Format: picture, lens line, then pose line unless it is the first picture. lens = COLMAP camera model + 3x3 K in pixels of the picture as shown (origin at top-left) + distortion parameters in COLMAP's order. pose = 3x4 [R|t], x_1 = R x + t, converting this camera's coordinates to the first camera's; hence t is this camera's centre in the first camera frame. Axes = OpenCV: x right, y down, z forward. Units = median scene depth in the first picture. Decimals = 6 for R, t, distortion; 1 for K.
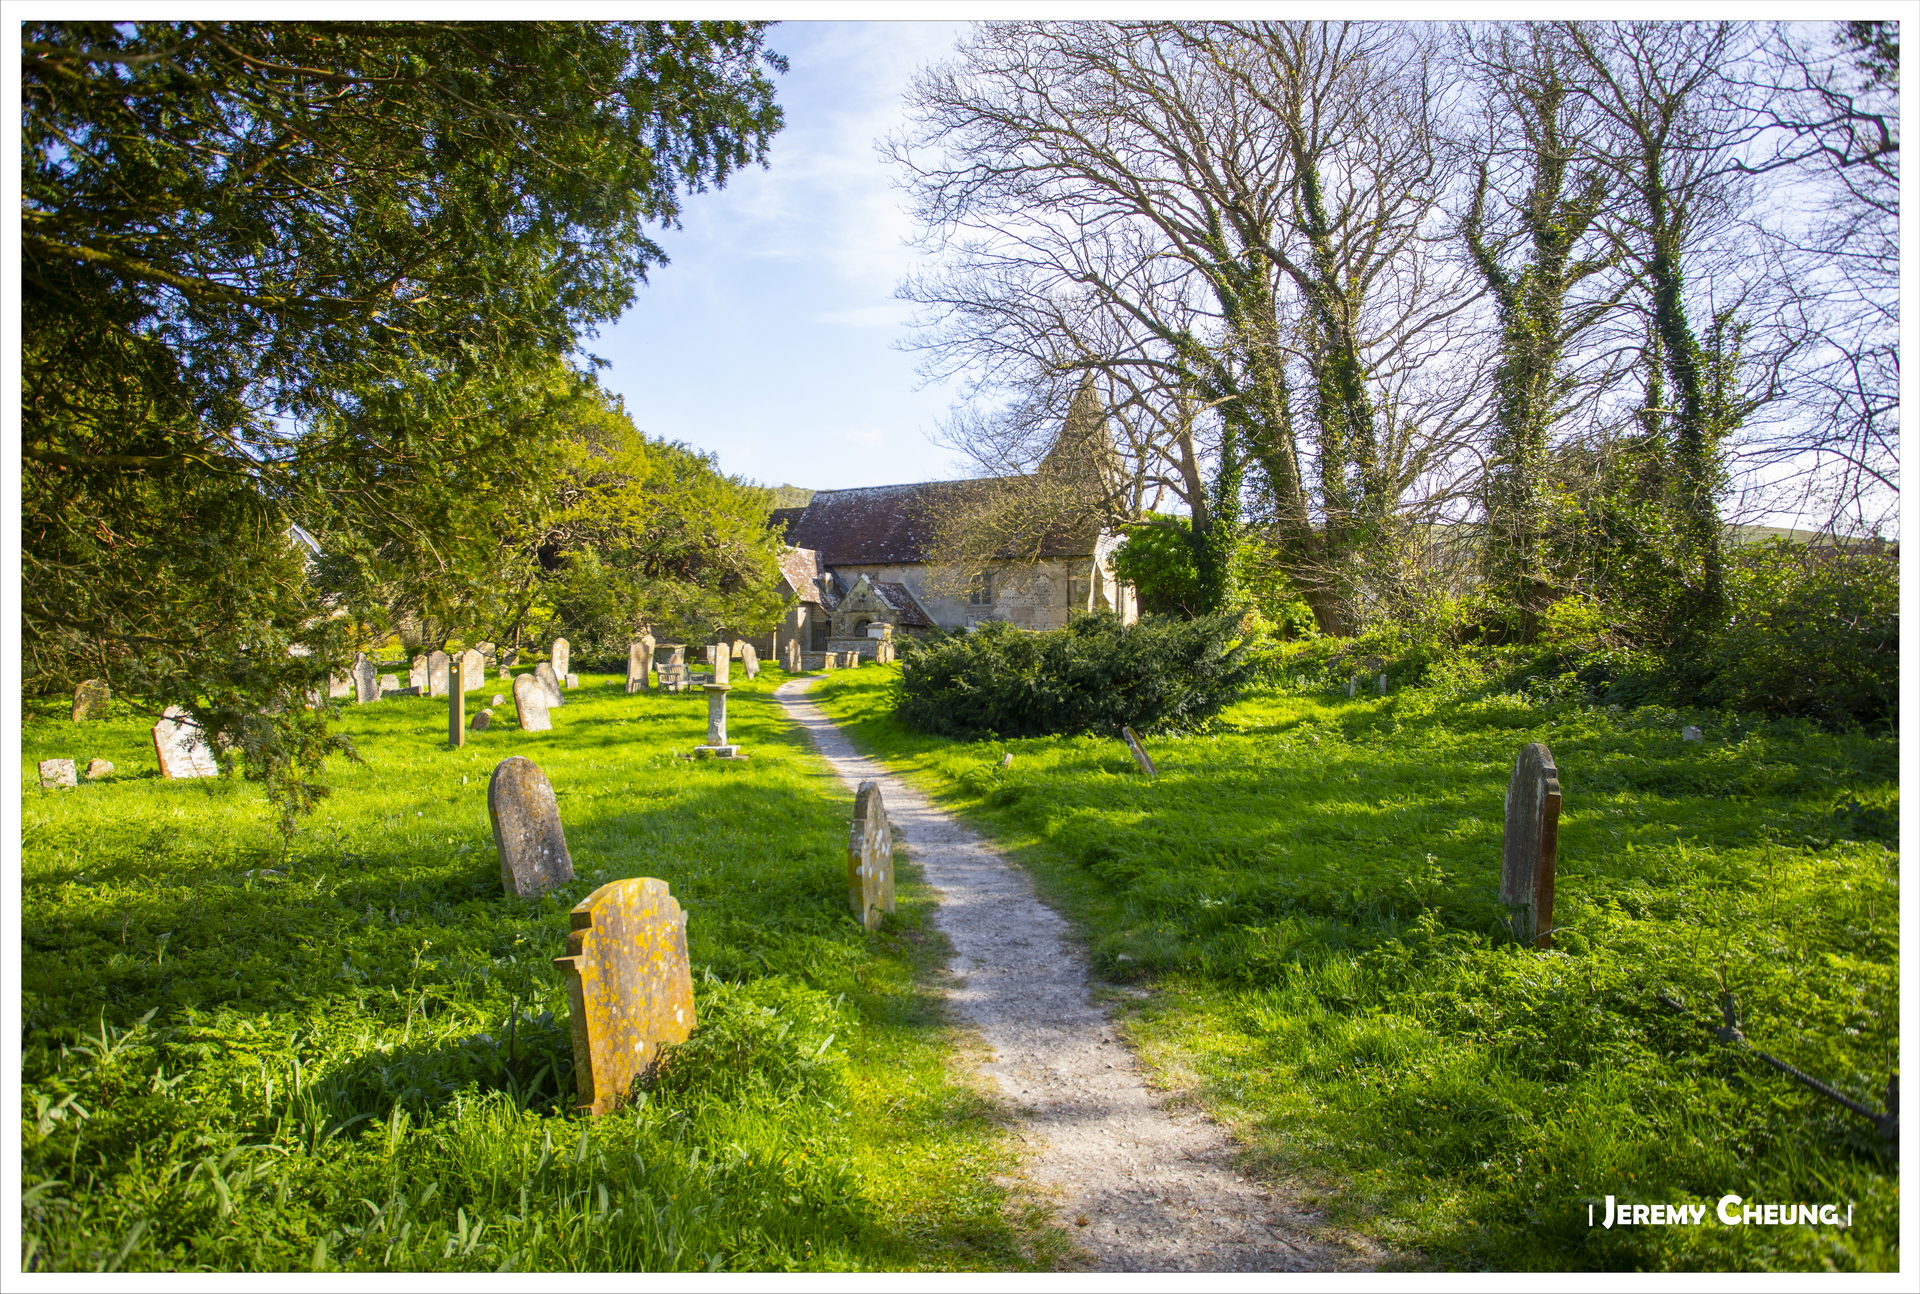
lens RADIAL K [[1225.8, 0, 954.7], [0, 1225.8, 654.4], [0, 0, 1]] dist [0.000055, 0.000000]
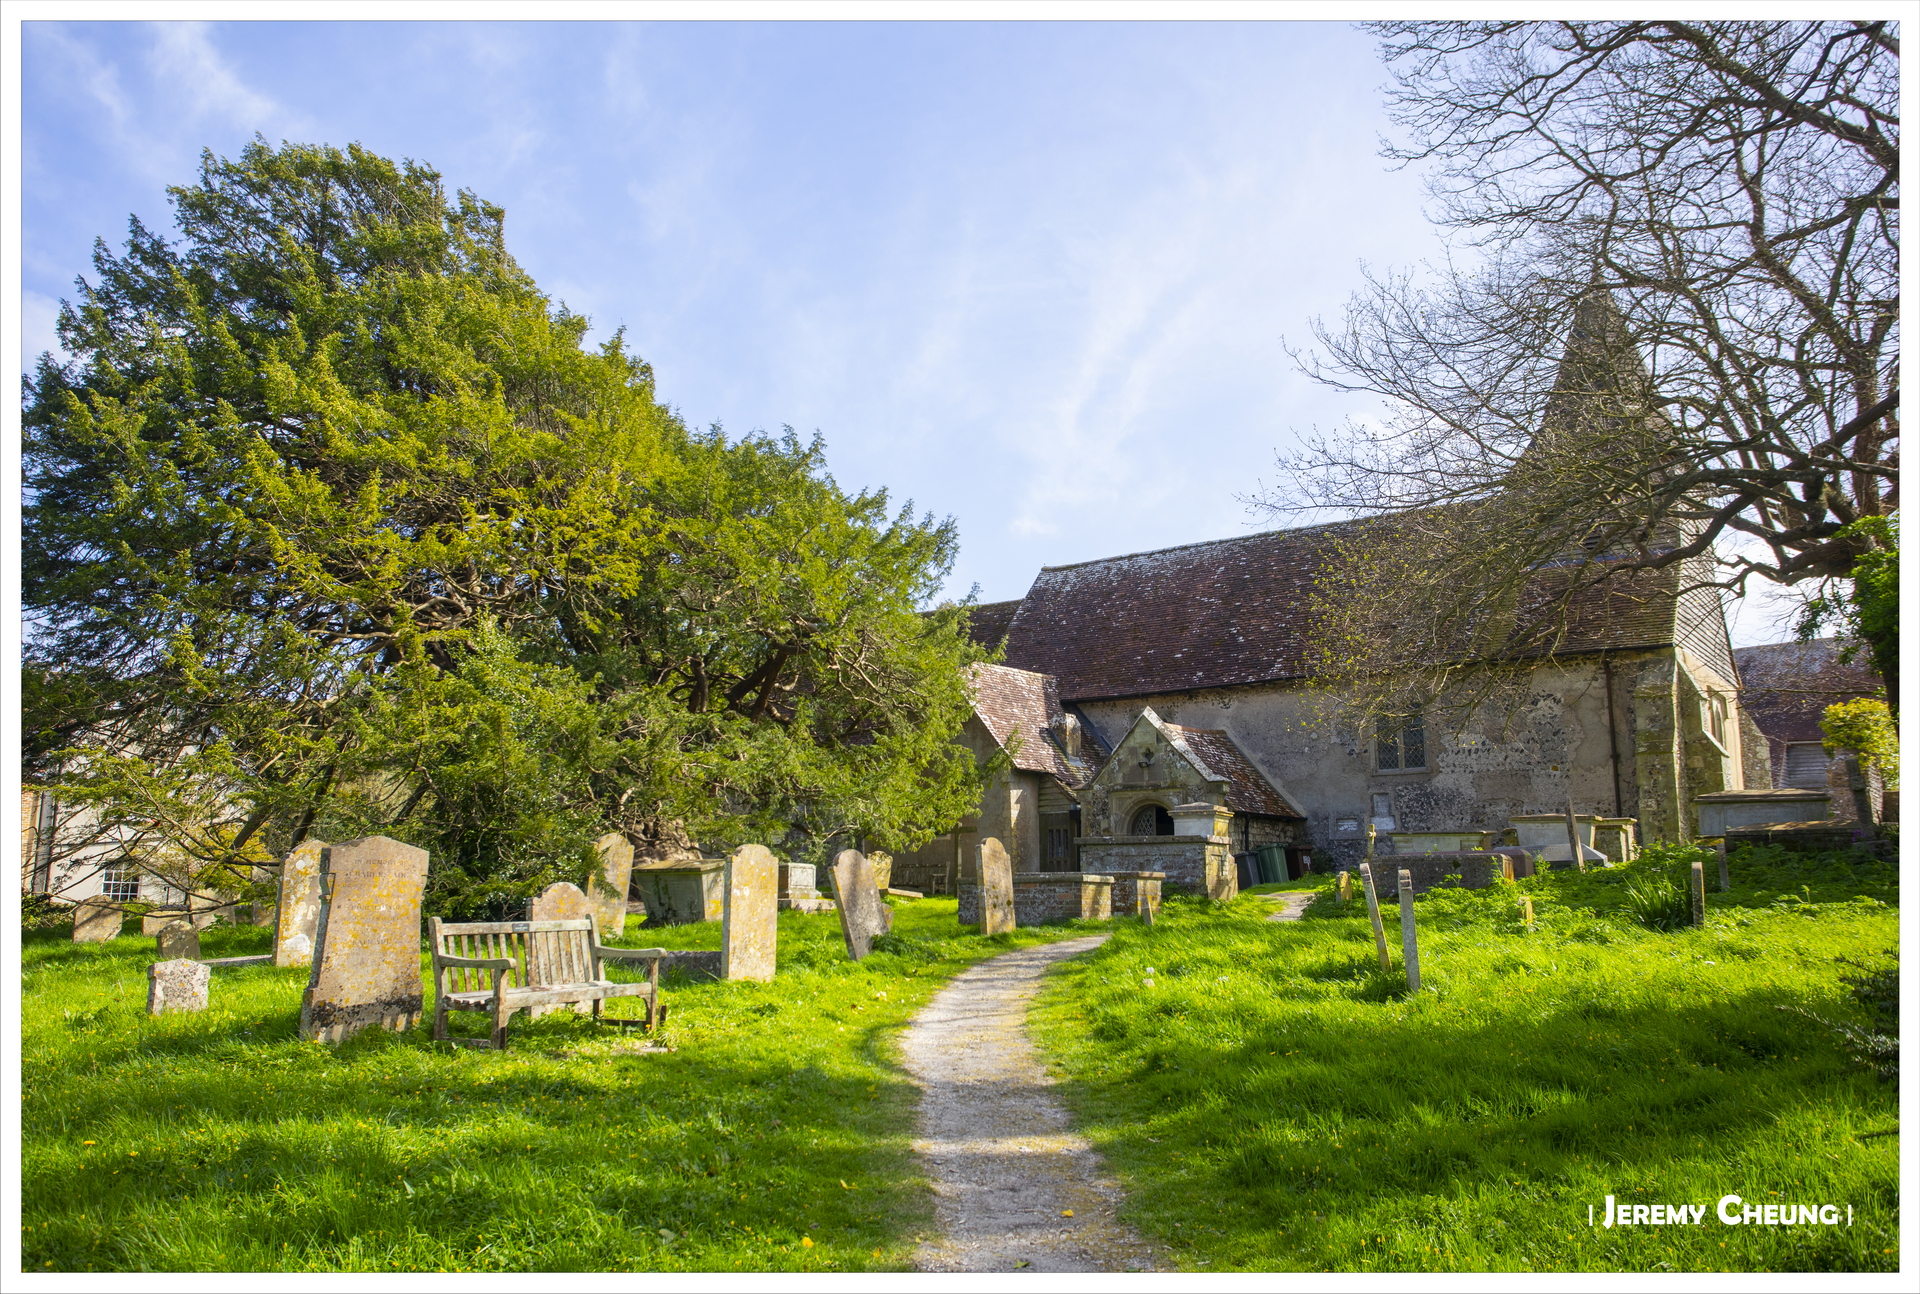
lens RADIAL K [[1633.3, 0, 964.9], [0, 1633.3, 652.8], [0, 0, 1]] dist [-0.008400, -0.001788]
pose [[0.987124, -0.038585, -0.155235, -0.046075], [0.016343, 0.989720, -0.142084, 0.000338], [0.159121, 0.137717, 0.977607, 0.382217]]
